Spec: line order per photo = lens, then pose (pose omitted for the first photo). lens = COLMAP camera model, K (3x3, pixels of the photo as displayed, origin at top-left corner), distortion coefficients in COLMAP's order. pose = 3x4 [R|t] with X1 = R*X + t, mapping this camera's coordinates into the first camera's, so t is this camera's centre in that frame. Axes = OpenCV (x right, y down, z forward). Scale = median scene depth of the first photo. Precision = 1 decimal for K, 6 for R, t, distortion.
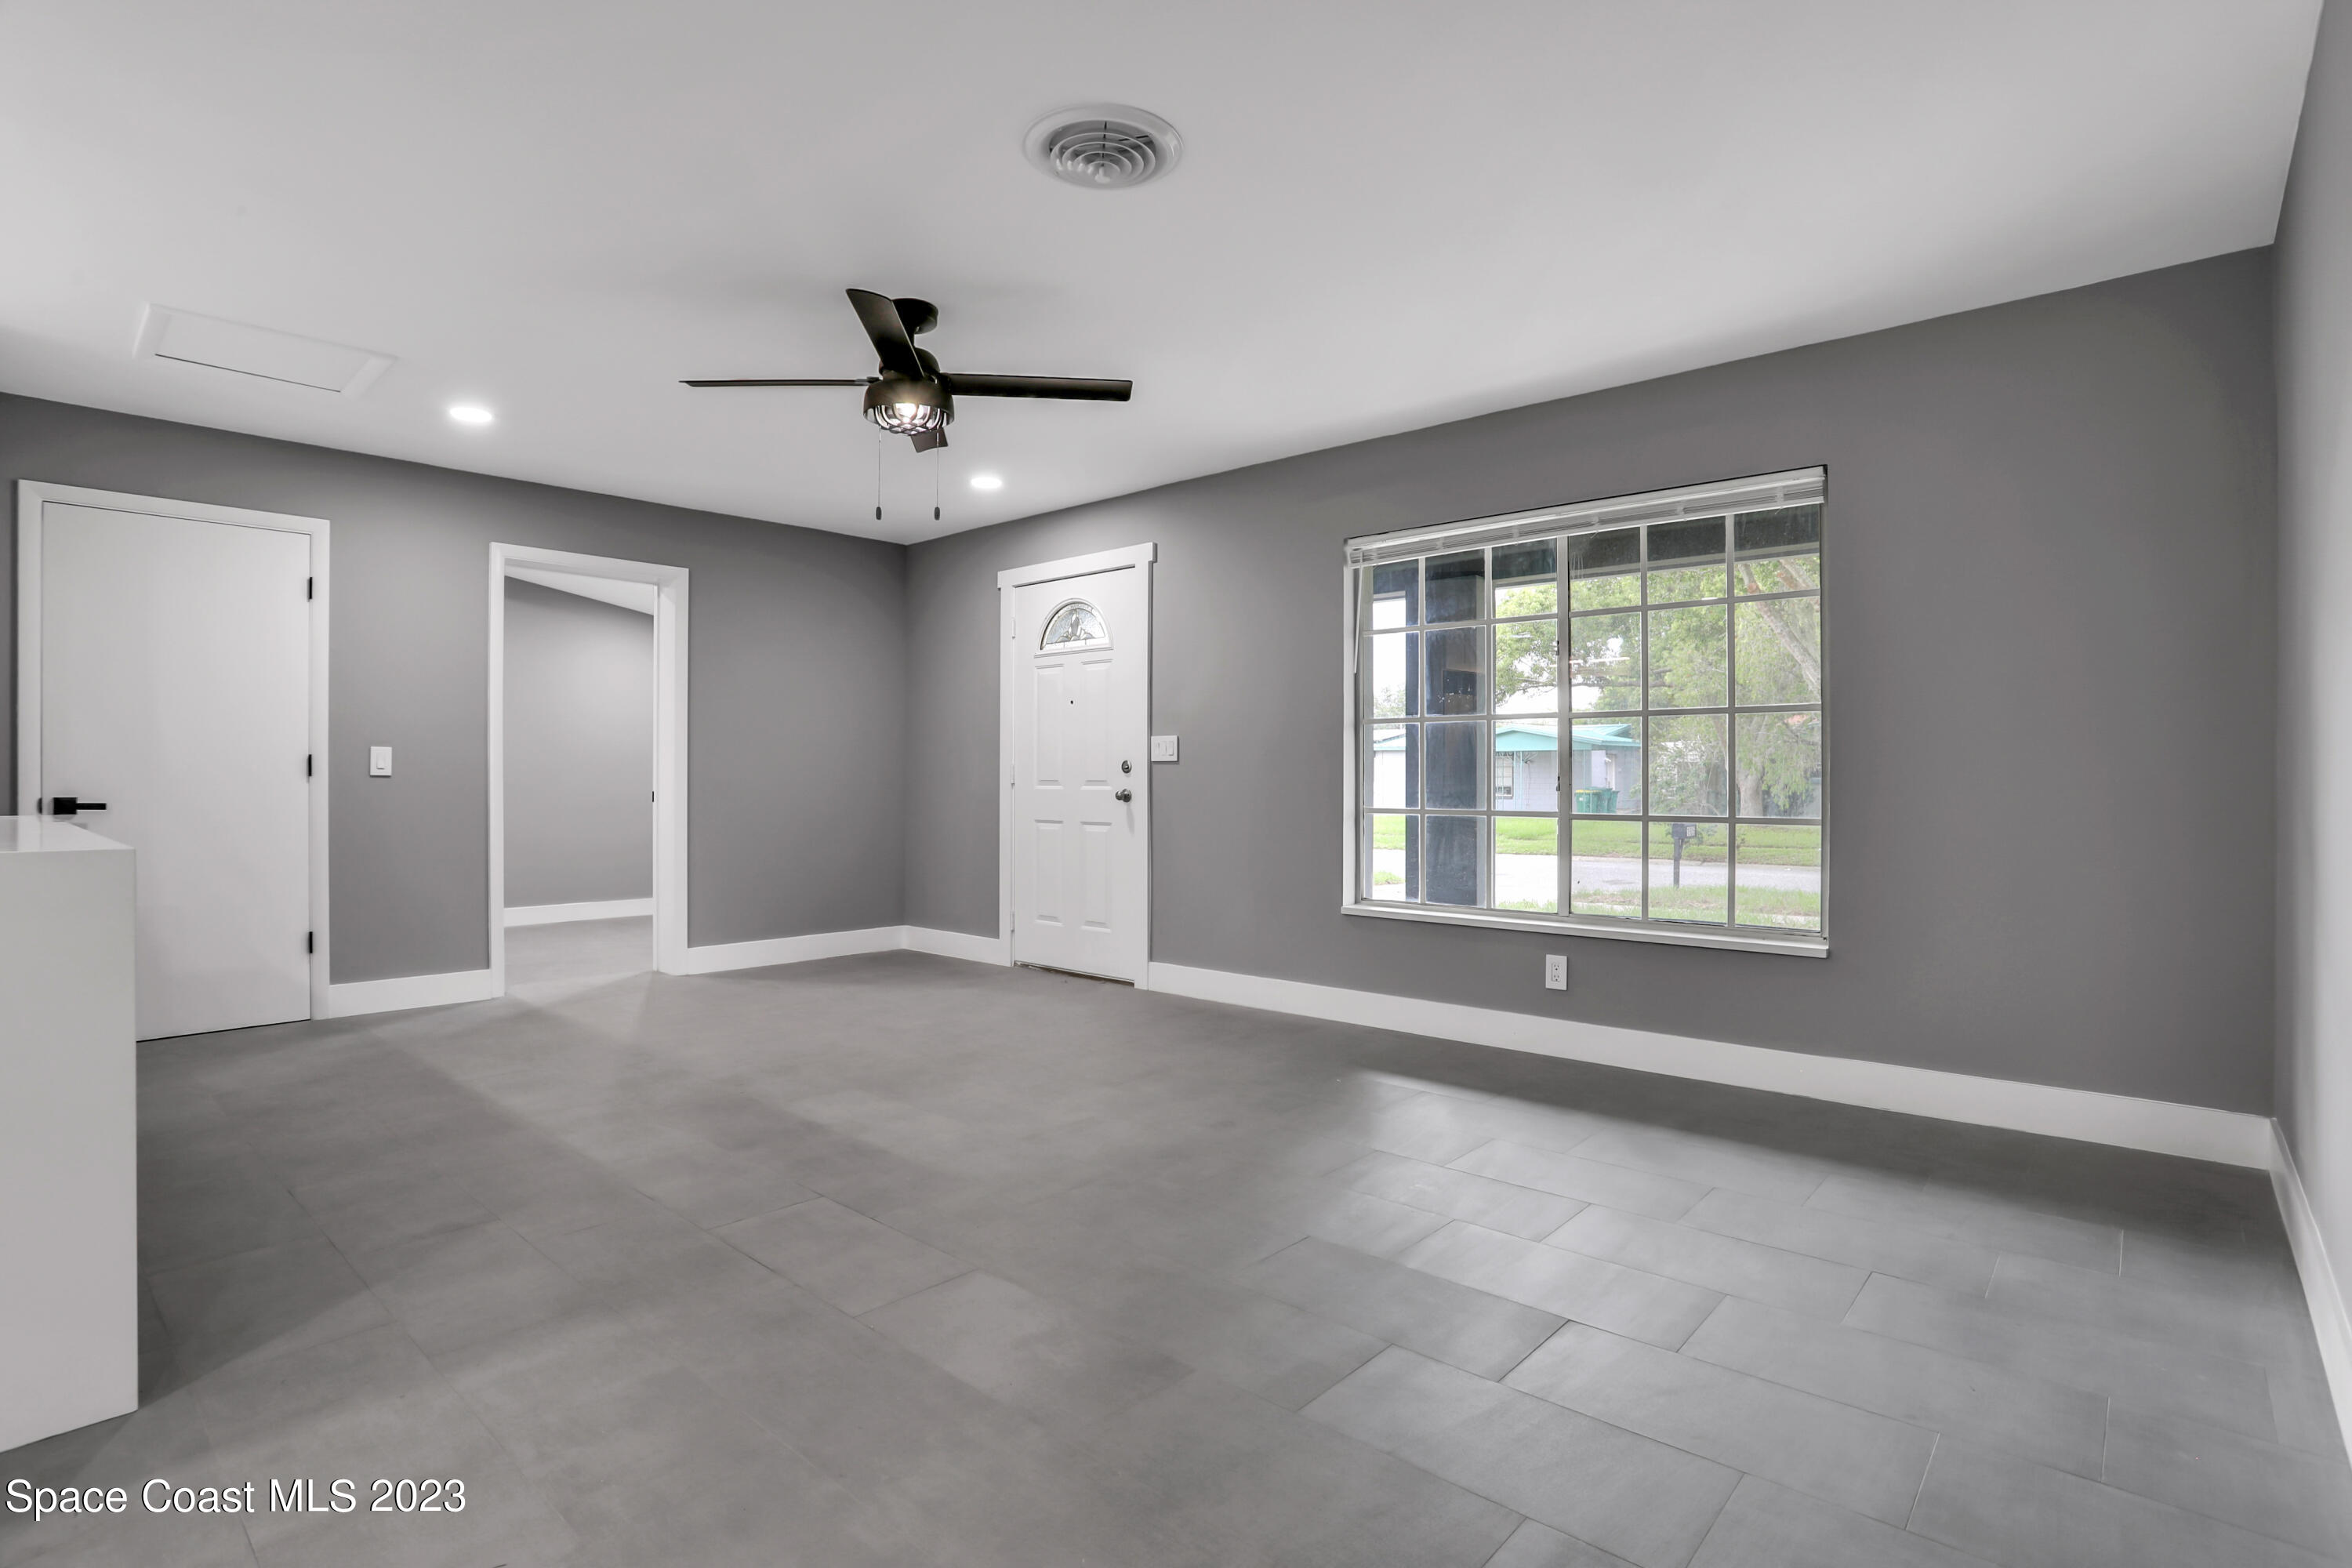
lens RADIAL K [[1149.8, 0, 1183.2], [0, 1149.8, 772.9], [0, 0, 1]] dist [-0.086955, 0.033969]
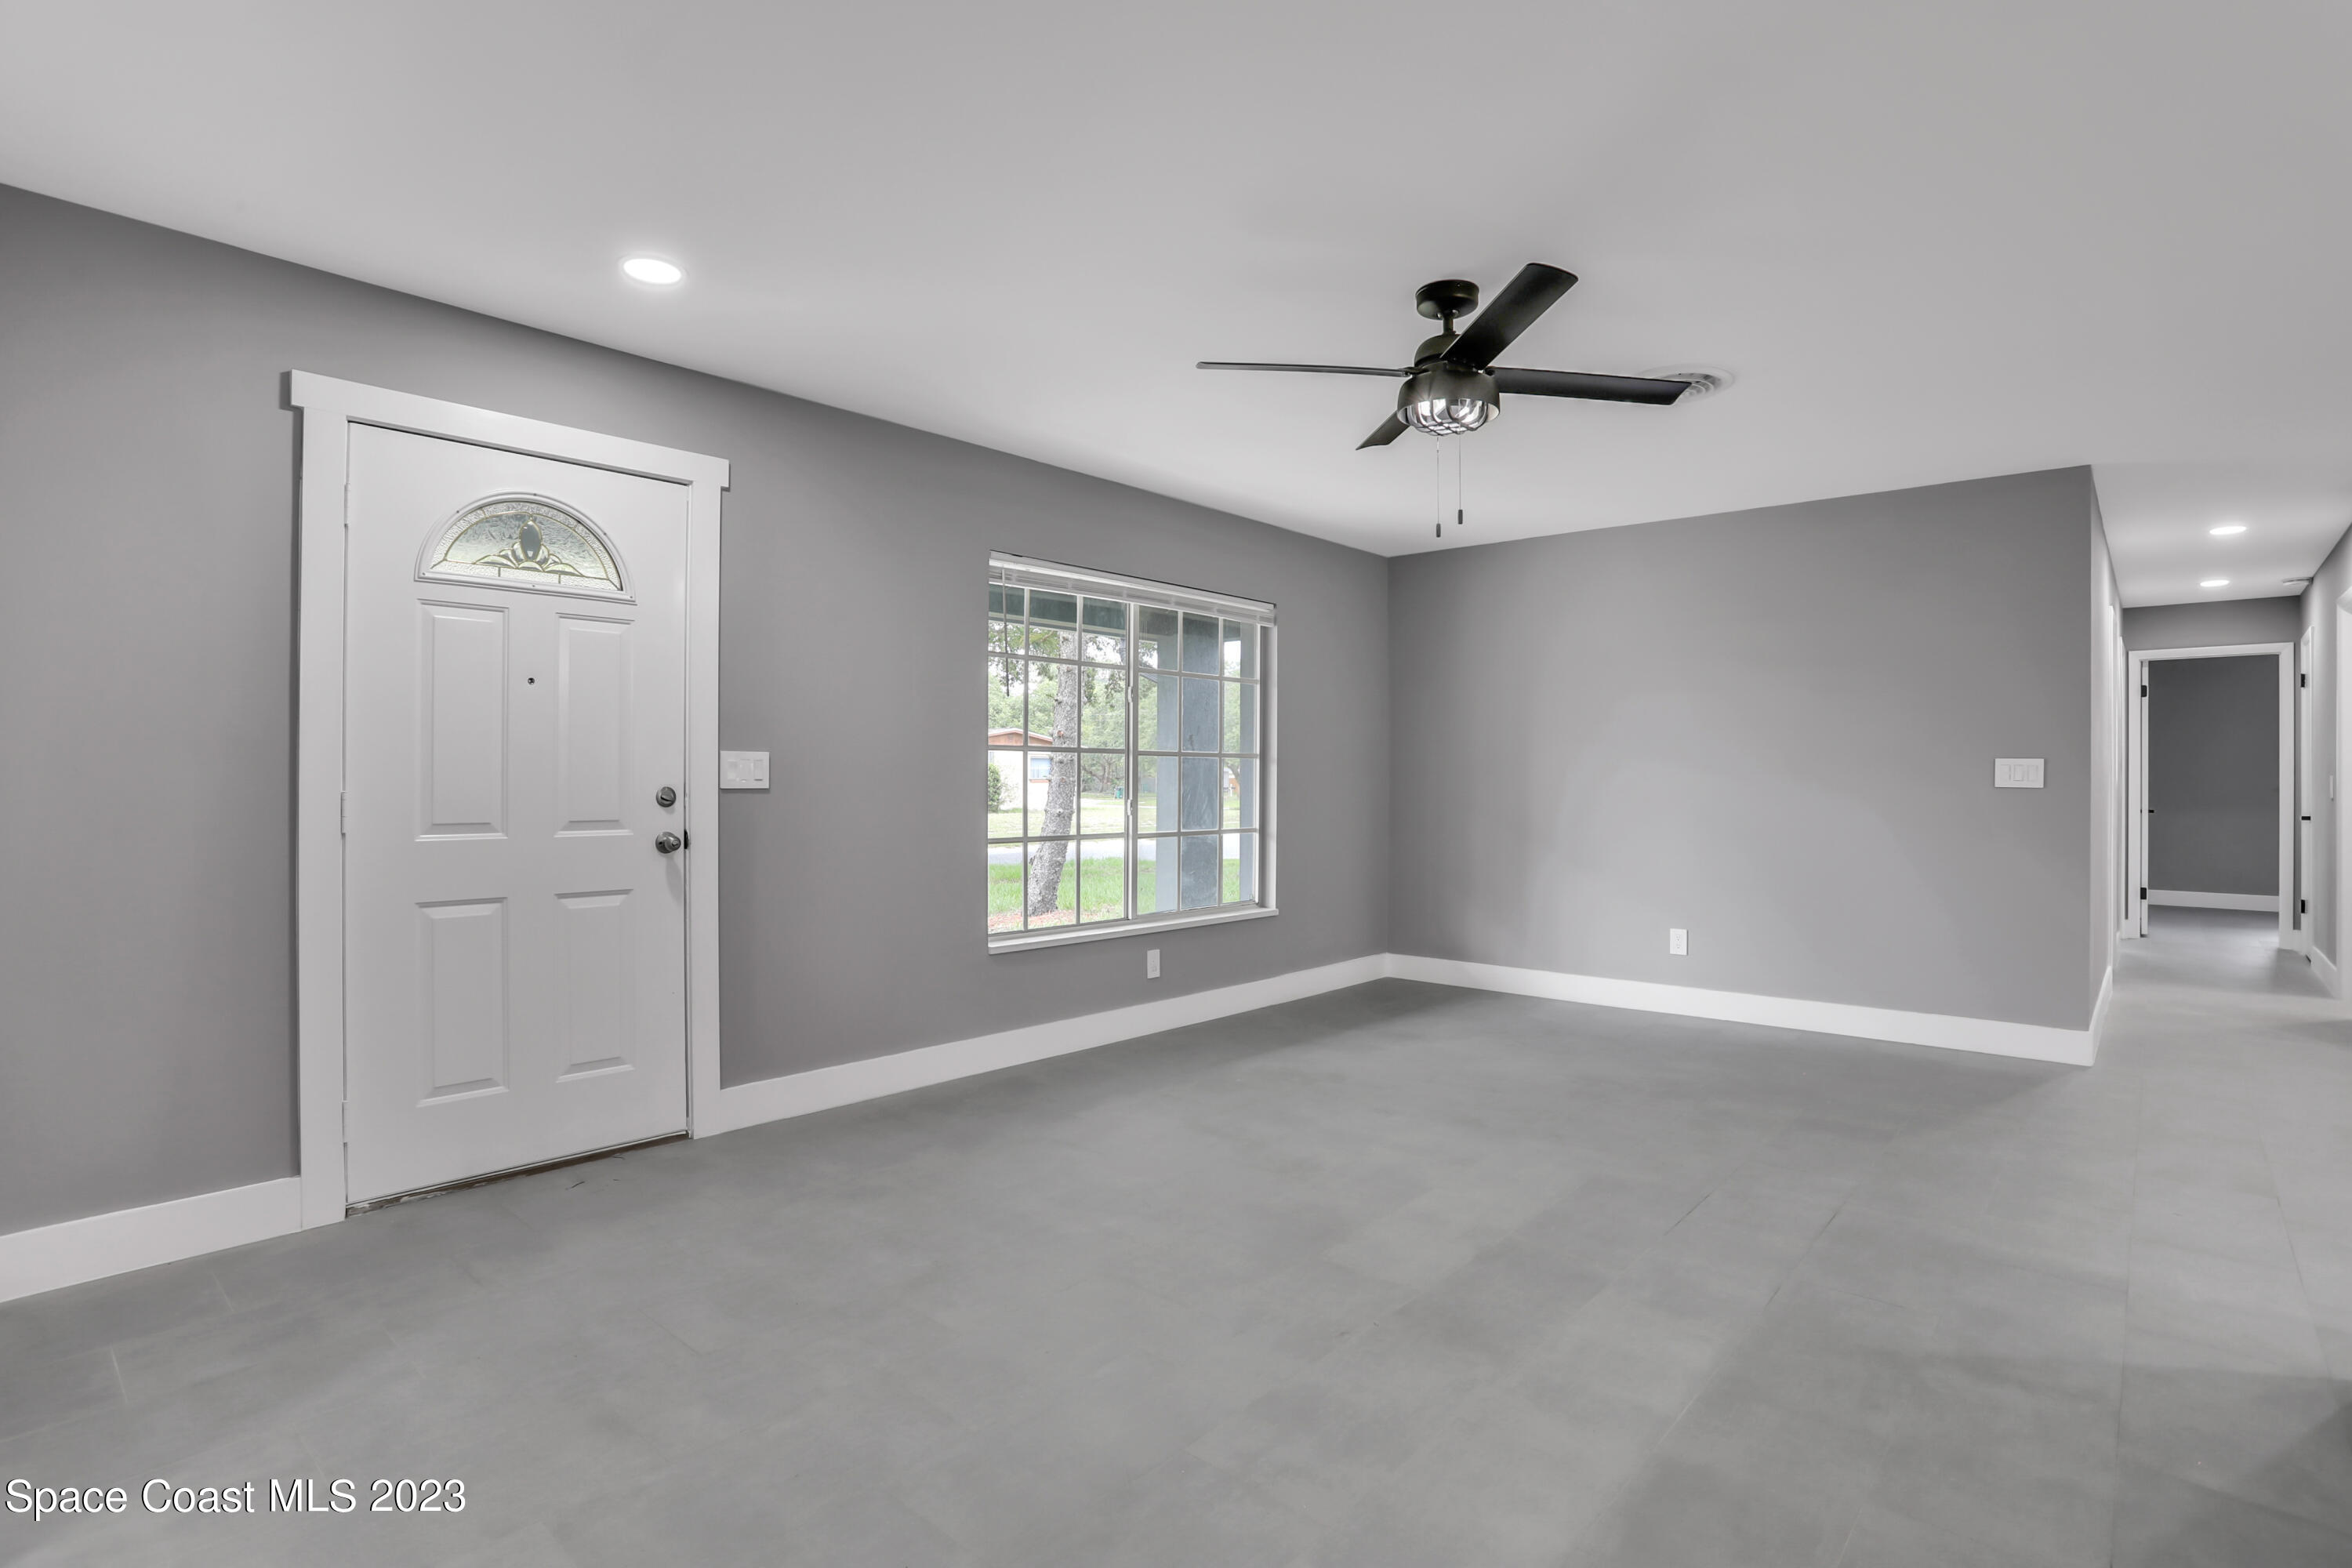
lens RADIAL K [[1151.8, 0, 1179.1], [0, 1151.8, 771.2], [0, 0, 1]] dist [-0.079708, 0.036368]
pose [[0.002000, 0.004120, 0.999990, -0.684113], [-0.009041, 0.999951, -0.004102, -0.020001], [-0.999957, -0.009032, 0.002037, 0.733218]]
